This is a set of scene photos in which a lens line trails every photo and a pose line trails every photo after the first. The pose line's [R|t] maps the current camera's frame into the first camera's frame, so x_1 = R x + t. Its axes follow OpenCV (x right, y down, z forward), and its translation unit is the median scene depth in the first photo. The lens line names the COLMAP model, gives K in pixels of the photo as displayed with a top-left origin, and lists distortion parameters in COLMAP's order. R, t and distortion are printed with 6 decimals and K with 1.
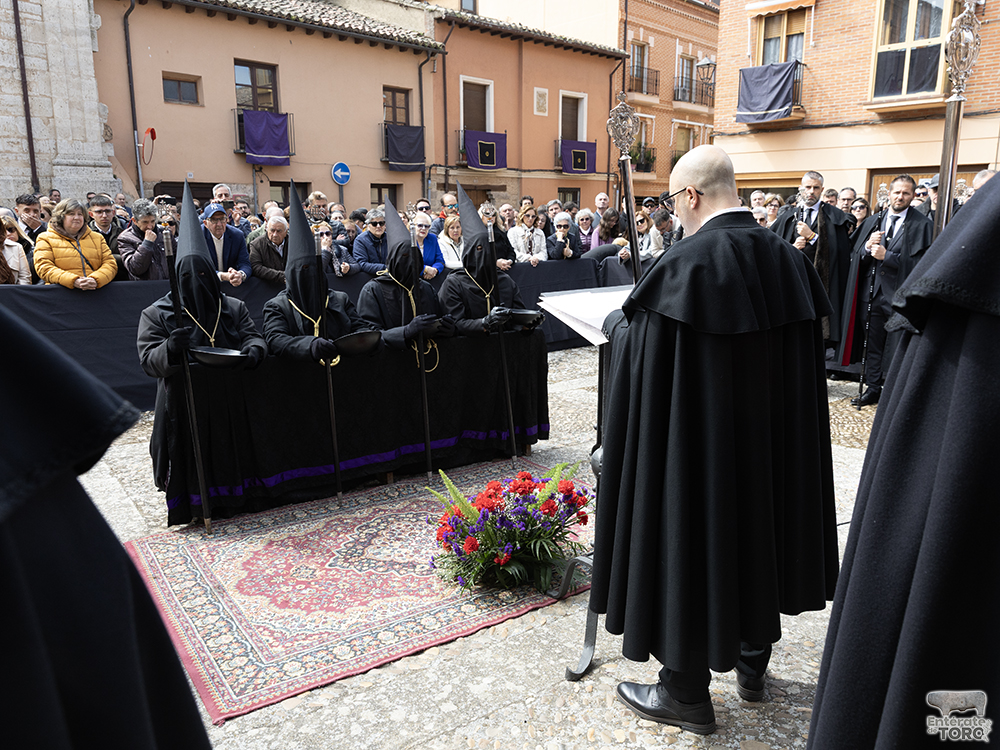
lens RADIAL K [[758.2, 0, 502.3], [0, 758.2, 358.0], [0, 0, 1]] dist [0.027783, -0.015276]
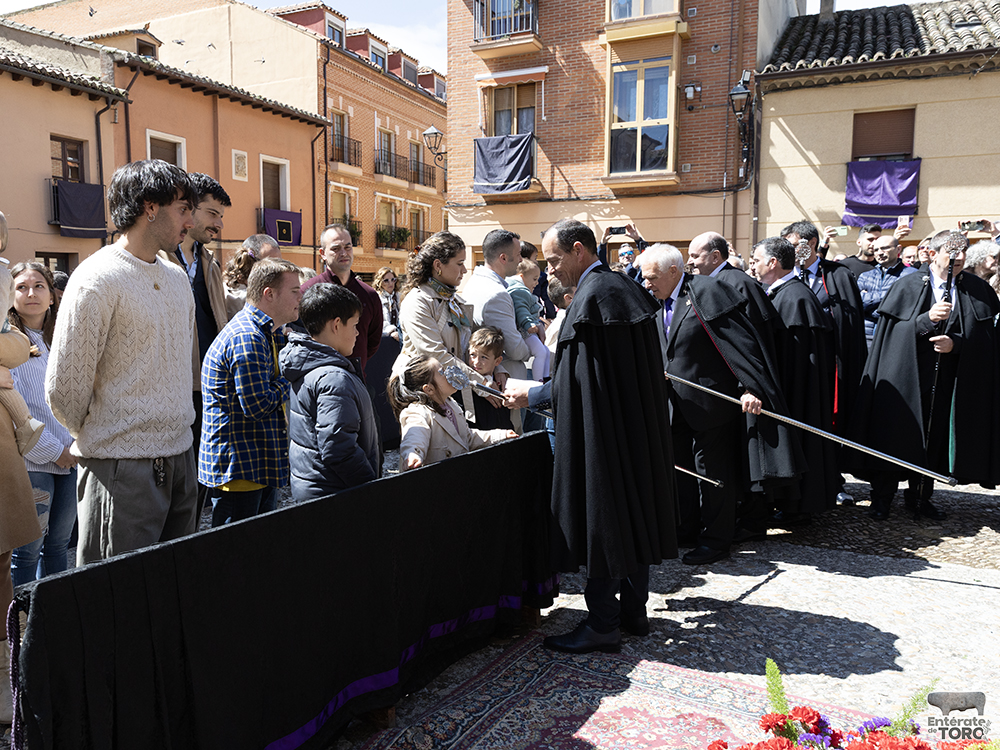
lens RADIAL K [[795.7, 0, 438.5], [0, 795.7, 360.4], [0, 0, 1]] dist [0.014502, -0.005552]
pose [[0.937663, -0.033345, 0.345942, -0.082816], [0.069364, 0.993316, -0.092263, -0.012851], [-0.340553, 0.110508, 0.933709, 0.107467]]
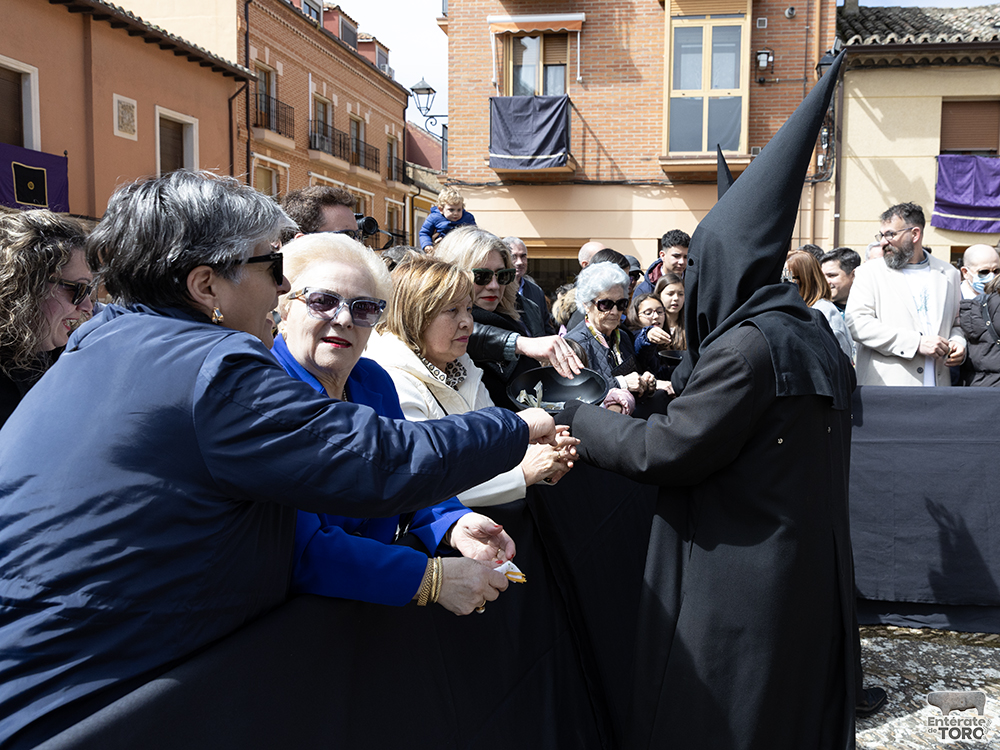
lens RADIAL K [[776.0, 0, 589.3], [0, 776.0, 329.6], [0, 0, 1]] dist [0.003786, 0.006196]
pose [[0.775766, -0.019157, 0.630730, -0.084213], [0.110994, 0.988097, -0.106507, -0.066925], [-0.621182, 0.152632, 0.768659, 0.388861]]
